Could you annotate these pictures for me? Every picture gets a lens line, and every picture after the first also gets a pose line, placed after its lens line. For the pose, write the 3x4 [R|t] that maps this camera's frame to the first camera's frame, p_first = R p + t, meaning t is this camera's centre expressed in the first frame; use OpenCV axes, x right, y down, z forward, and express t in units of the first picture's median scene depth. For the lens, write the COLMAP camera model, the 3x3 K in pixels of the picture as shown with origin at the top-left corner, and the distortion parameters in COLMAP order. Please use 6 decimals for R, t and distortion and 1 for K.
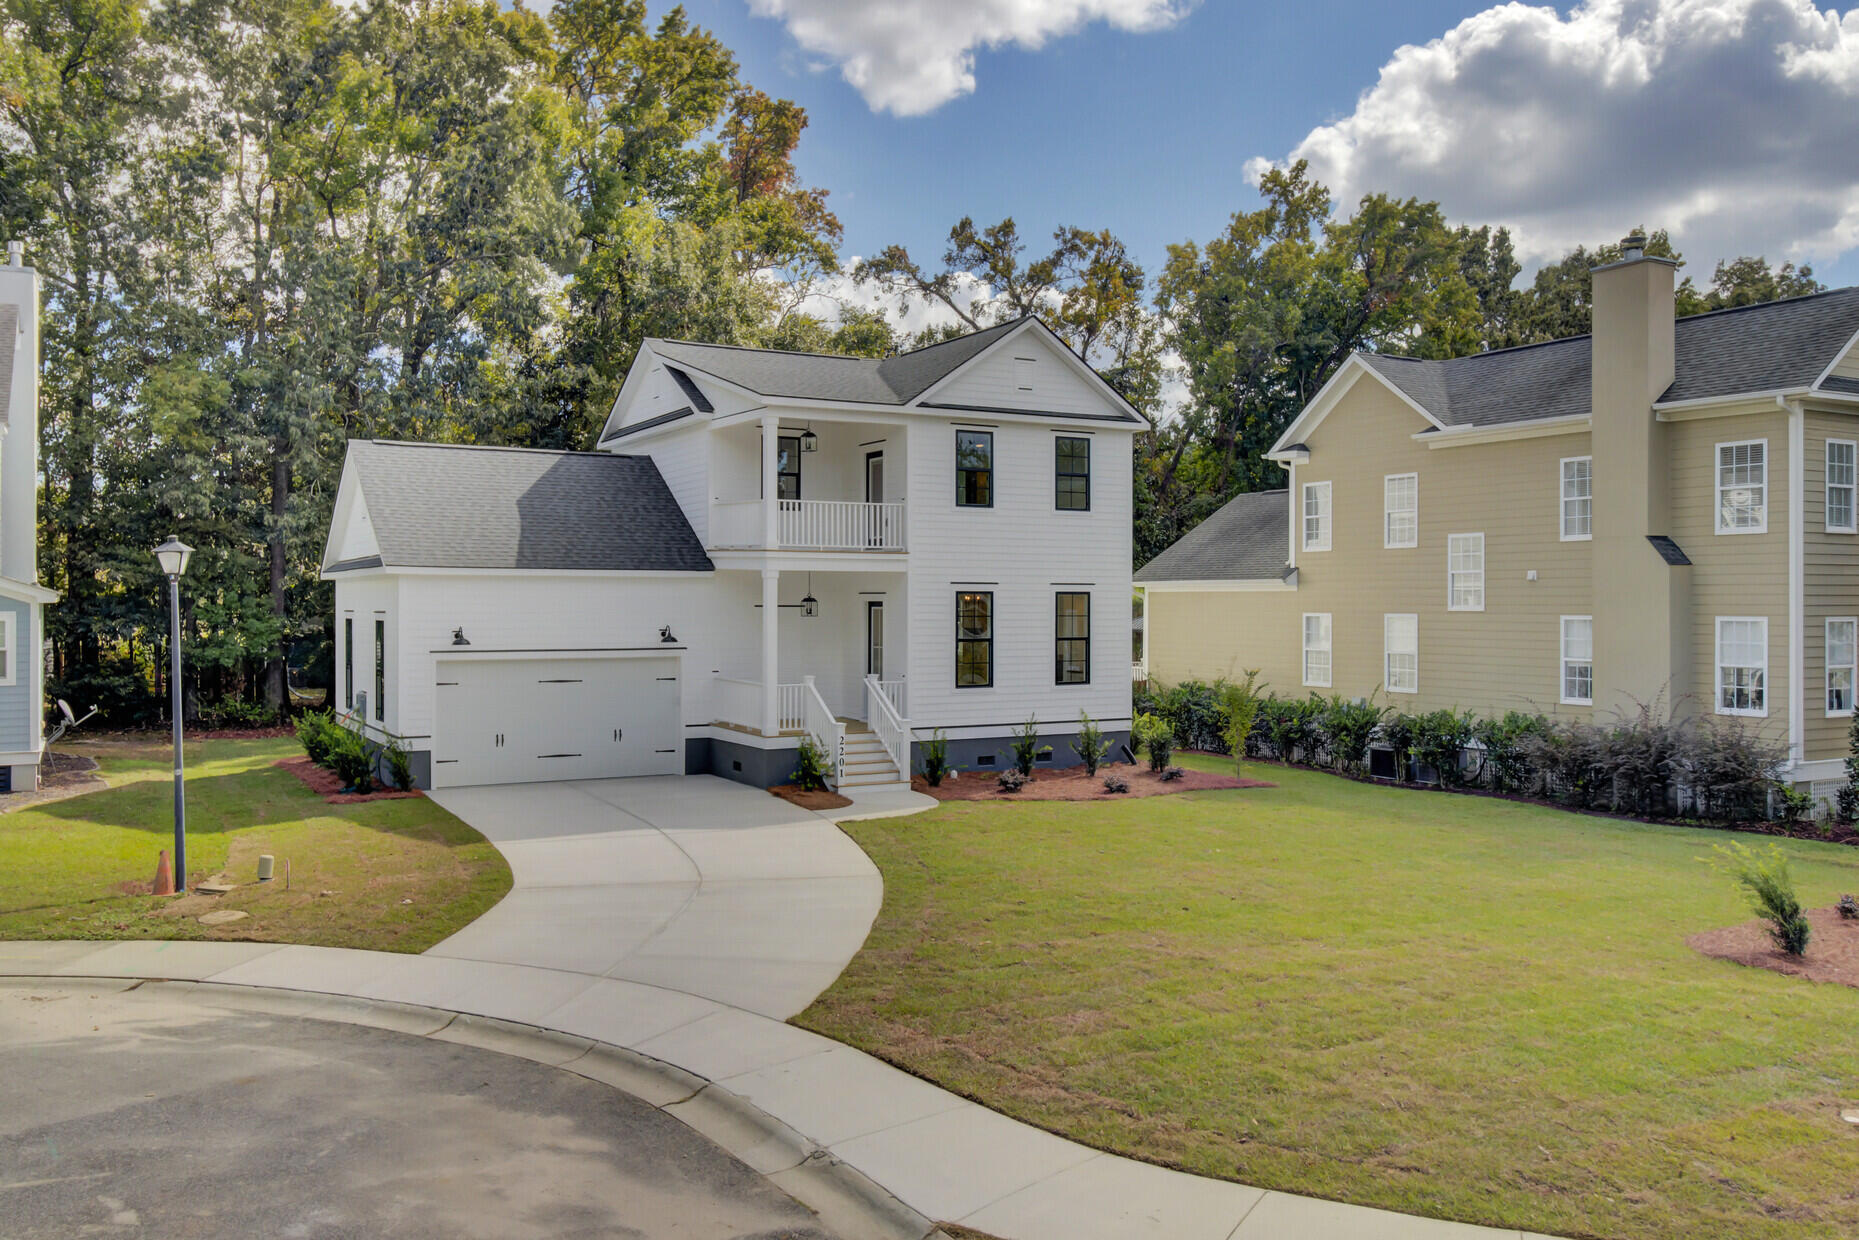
lens RADIAL K [[1425.4, 0, 918.8], [0, 1425.4, 614.4], [0, 0, 1]] dist [0.007366, -0.002476]
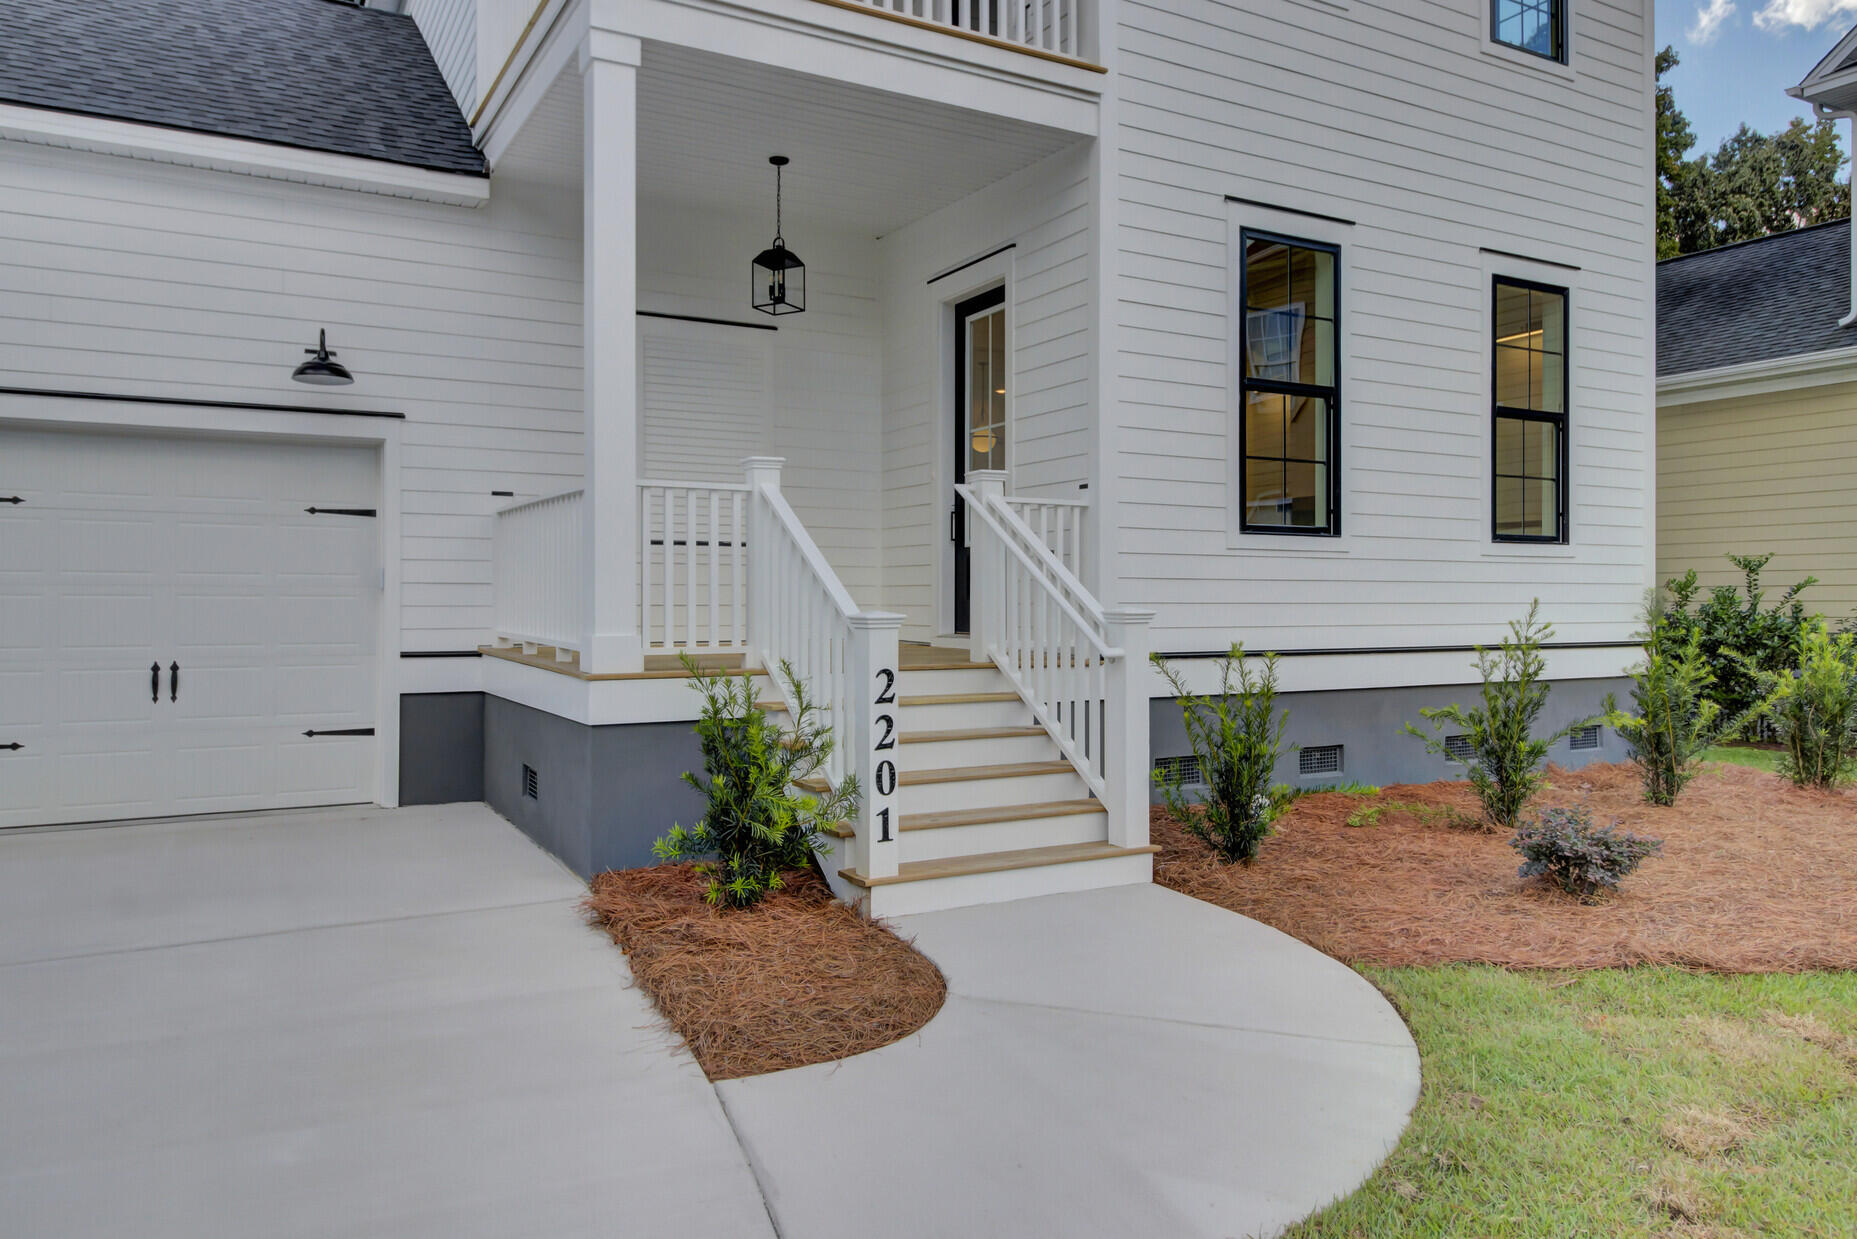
lens RADIAL K [[1297.6, 0, 928.5], [0, 1297.6, 619.5], [0, 0, 1]] dist [0.001173, 0.000520]
pose [[0.999993, -0.000905, -0.003629, -0.041847], [0.000940, 0.999953, 0.009661, 0.068822], [0.003620, -0.009664, 0.999947, 0.716484]]
